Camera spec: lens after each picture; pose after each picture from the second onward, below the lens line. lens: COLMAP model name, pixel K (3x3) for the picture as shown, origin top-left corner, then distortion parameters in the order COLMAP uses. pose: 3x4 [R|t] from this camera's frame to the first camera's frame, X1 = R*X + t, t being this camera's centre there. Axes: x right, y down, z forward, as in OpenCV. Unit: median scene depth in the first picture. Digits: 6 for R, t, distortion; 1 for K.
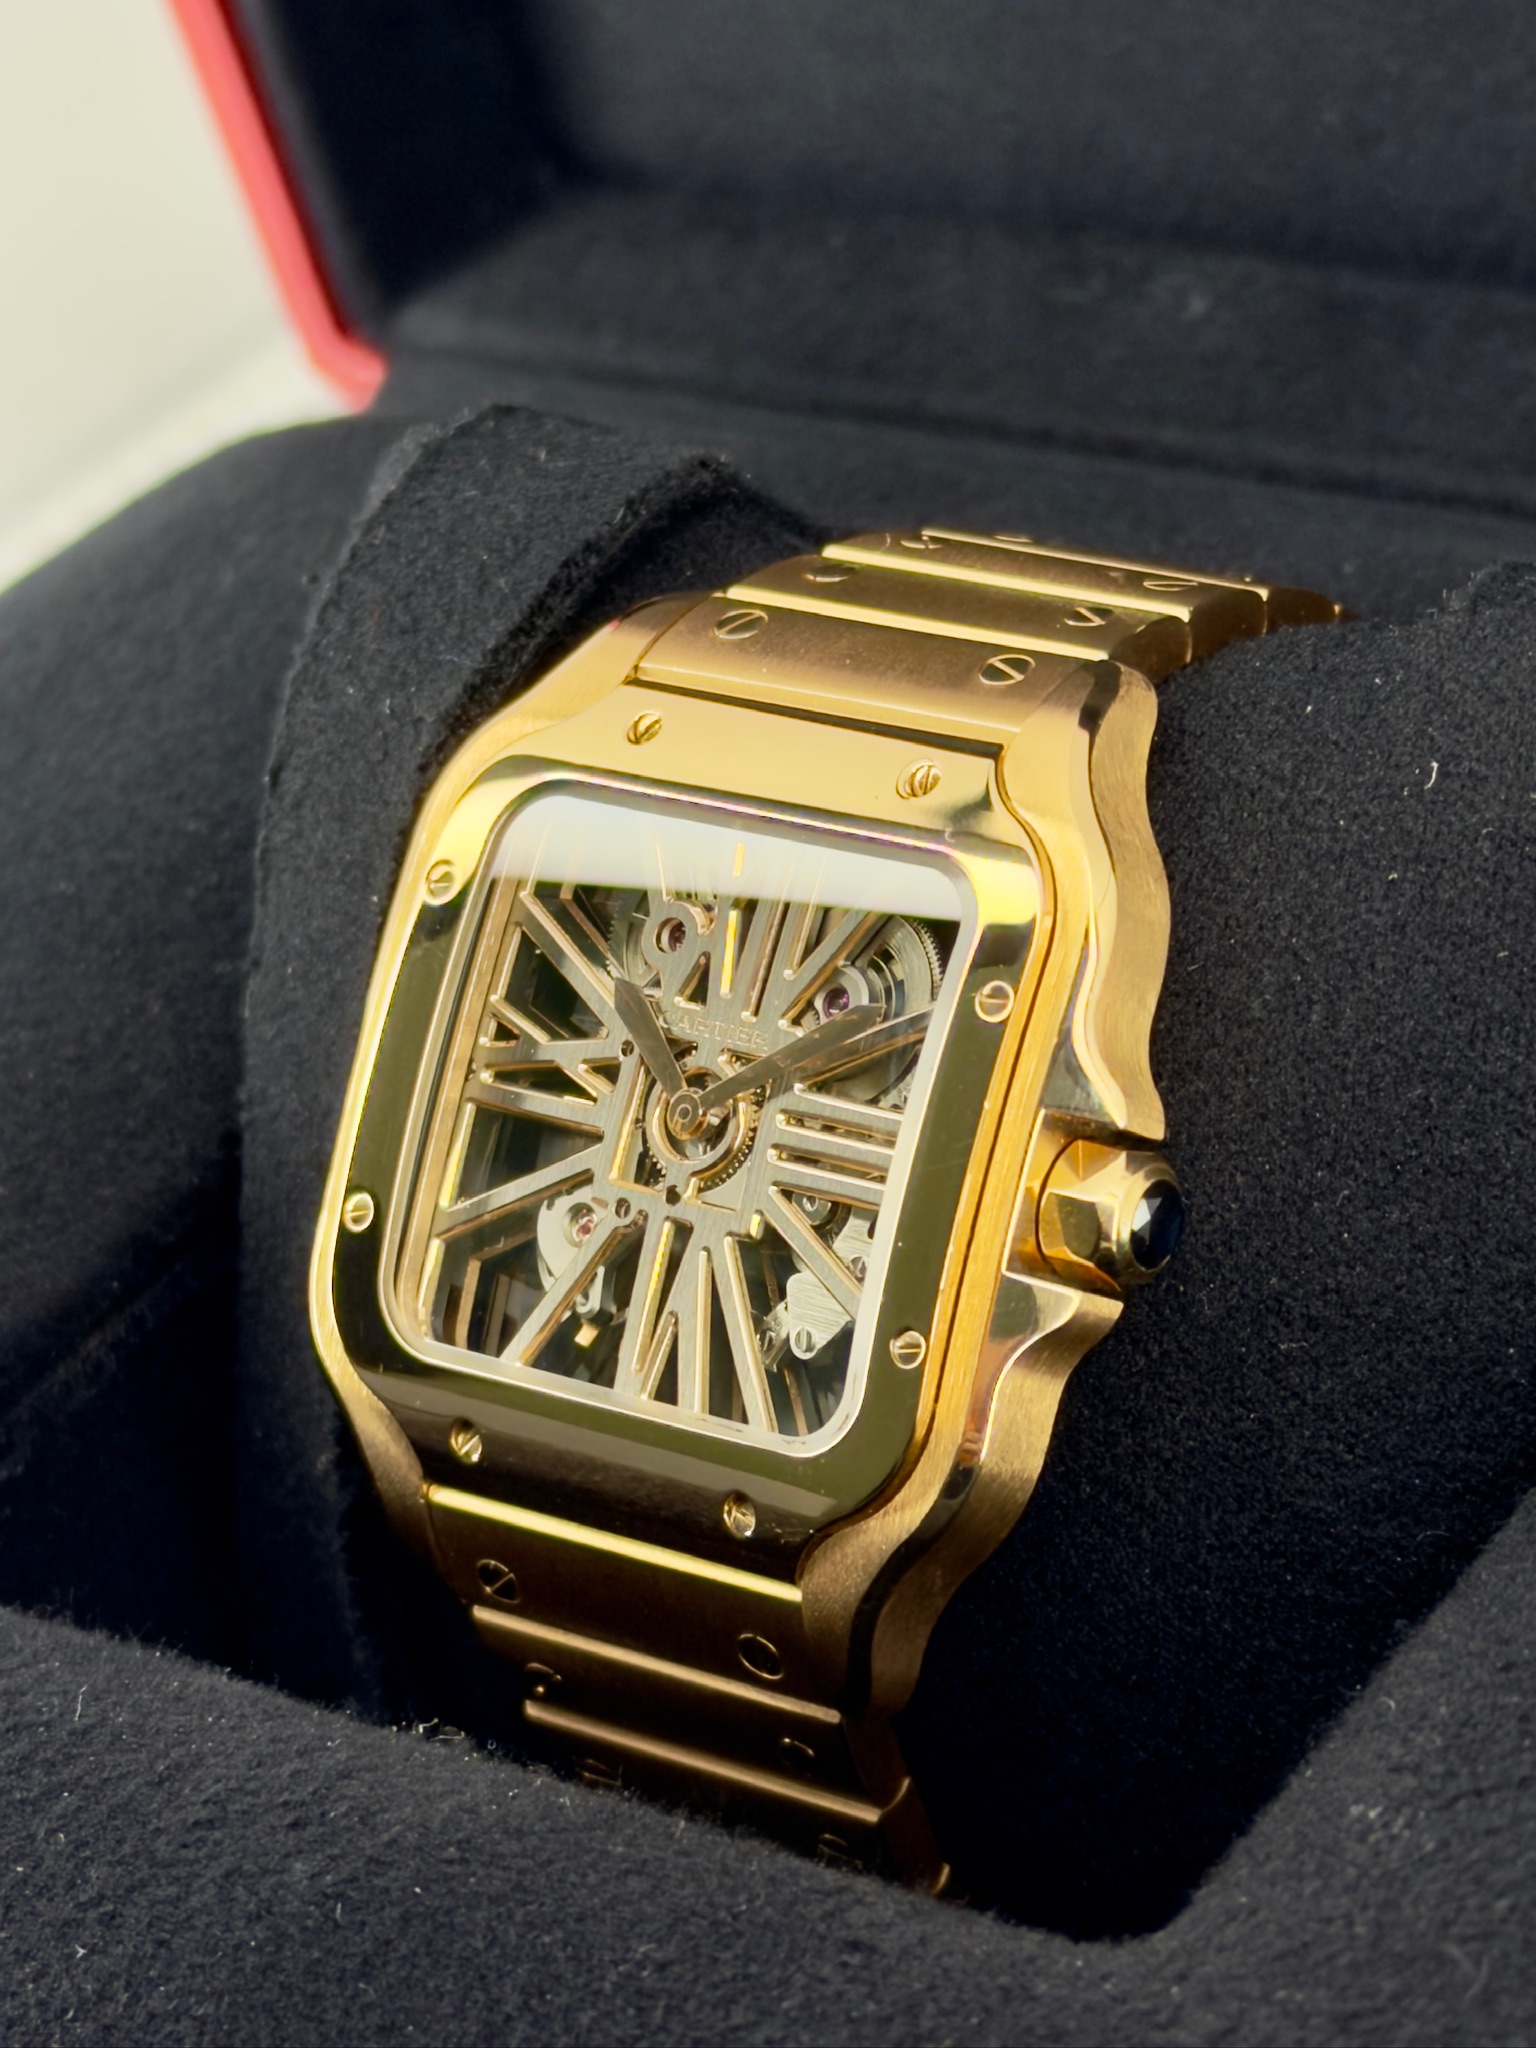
lens RADIAL K [[6219.5, 0, 768.0], [0, 6219.5, 1024.0], [0, 0, 1]] dist [-0.049994, 1.932997]
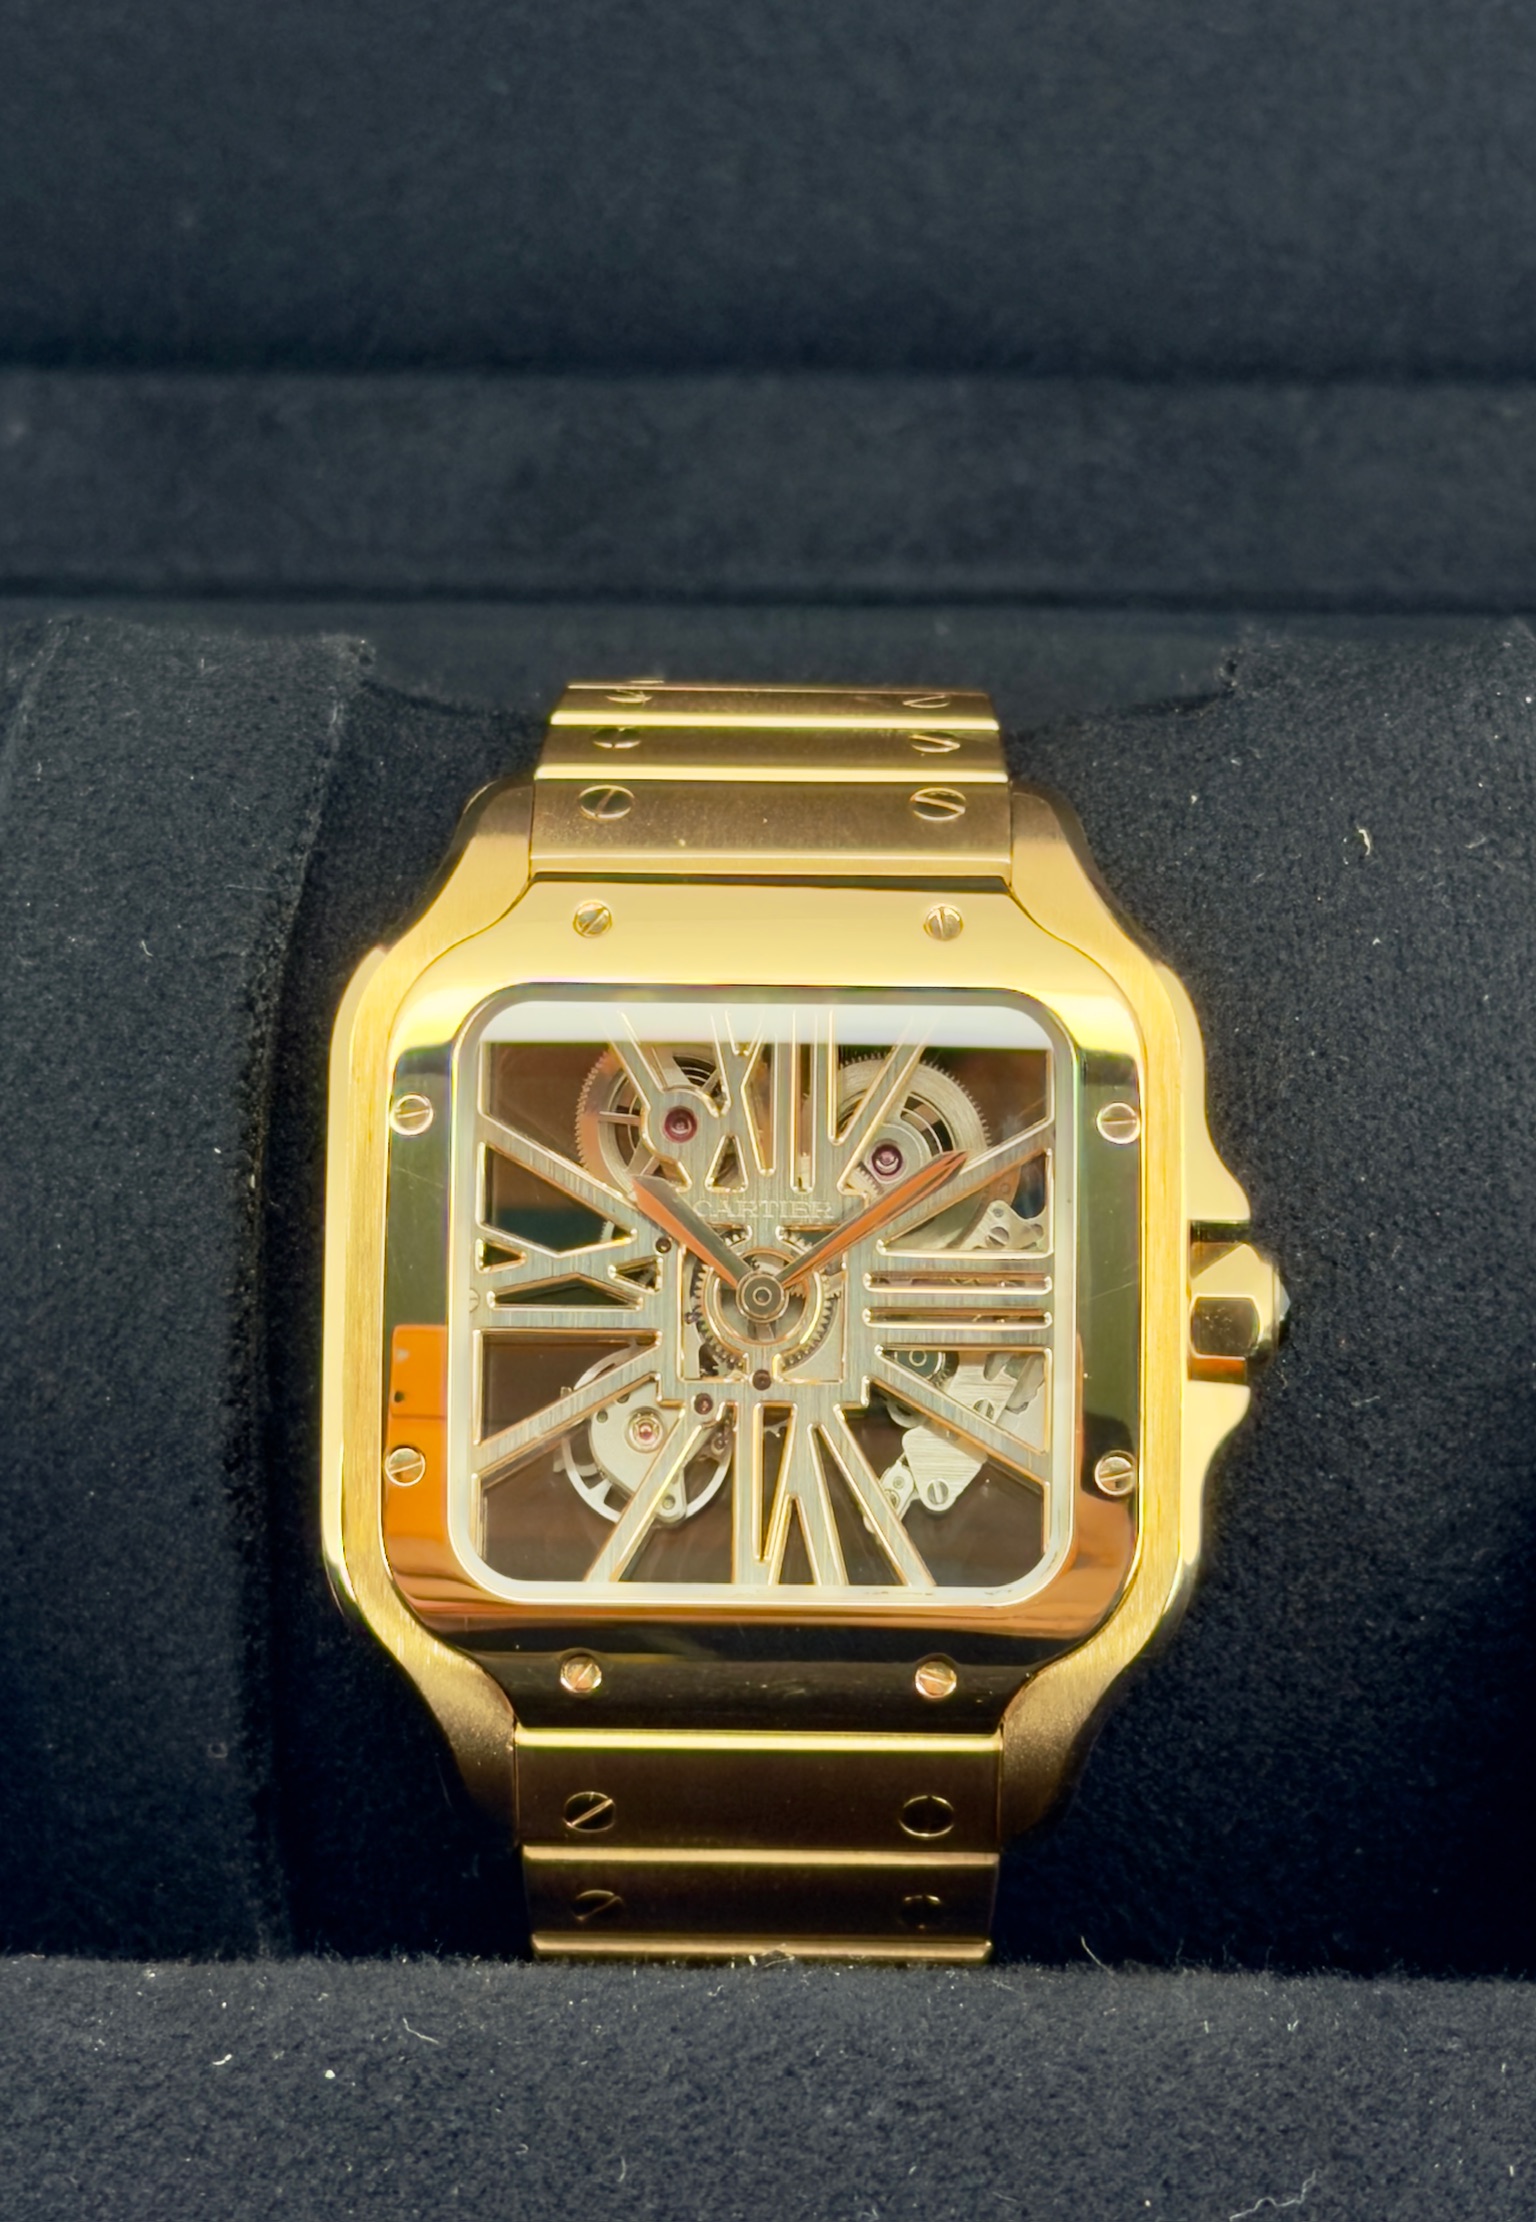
lens RADIAL K [[6942.6, 0, 768.0], [0, 6942.6, 1111.0], [0, 0, 1]] dist [-0.056648, -0.421667]
pose [[0.824409, -0.171214, 0.539476, -0.595734], [0.166290, 0.984353, 0.058286, -0.077759], [-0.541014, 0.041658, 0.839981, 0.072033]]
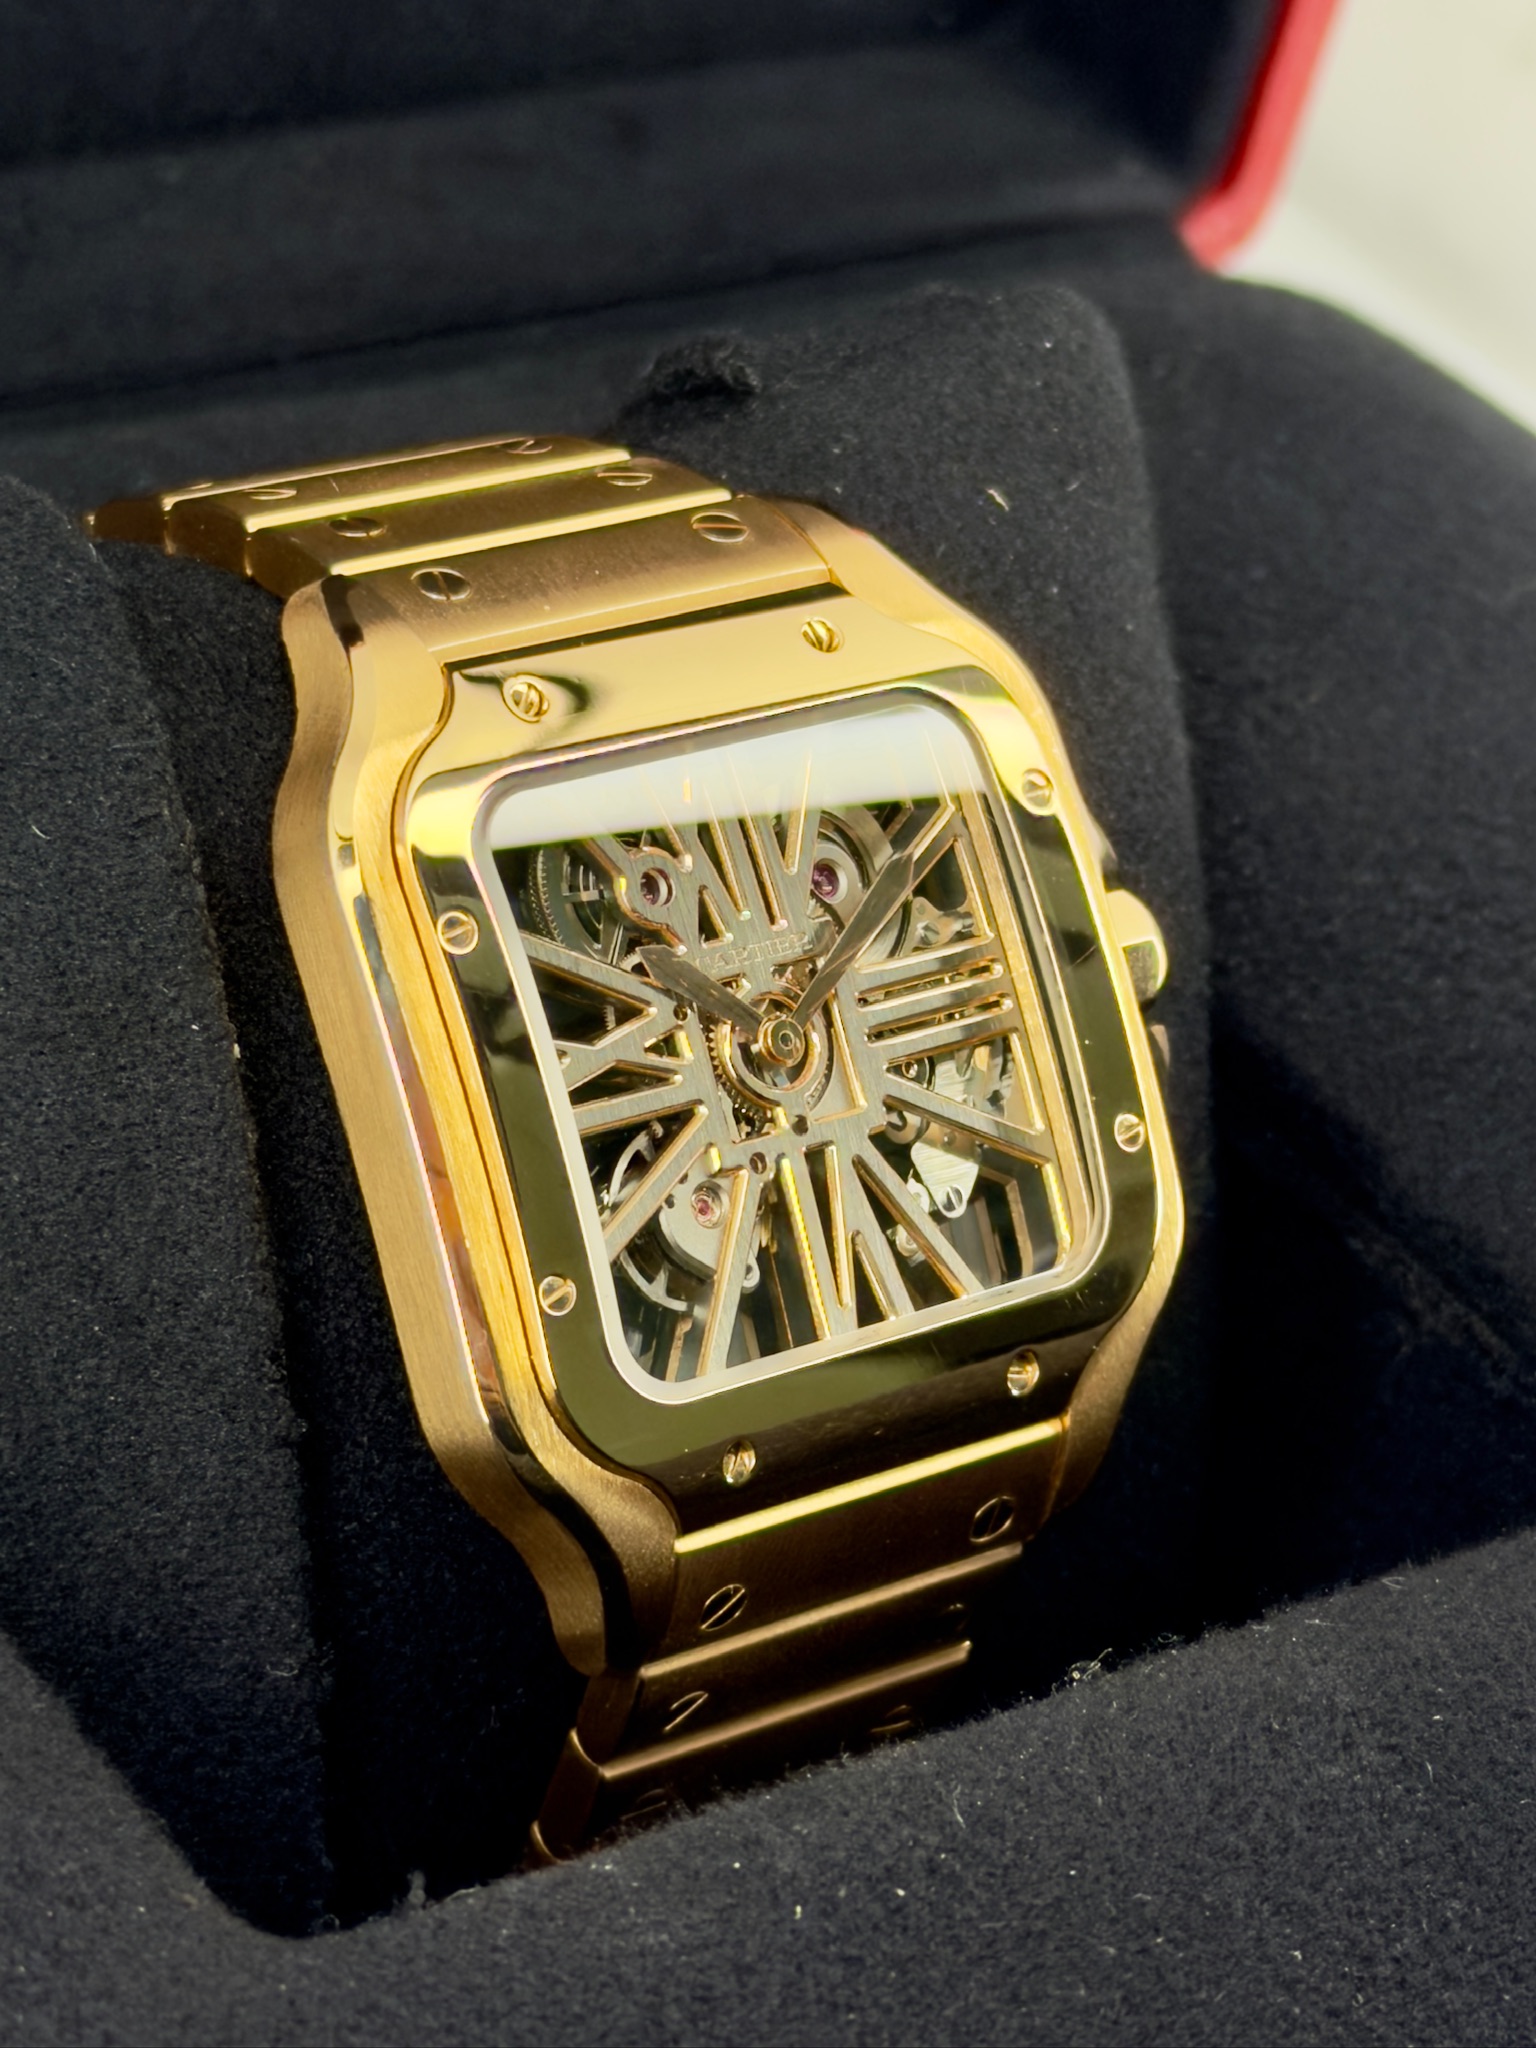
lens RADIAL K [[6219.5, 0, 768.0], [0, 6219.5, 1024.0], [0, 0, 1]] dist [-0.049994, 1.932997]
pose [[0.317620, -0.314737, 0.894460, -0.861611], [0.308159, 0.926364, 0.216537, -0.194214], [-0.896747, 0.206860, 0.391220, 0.620385]]
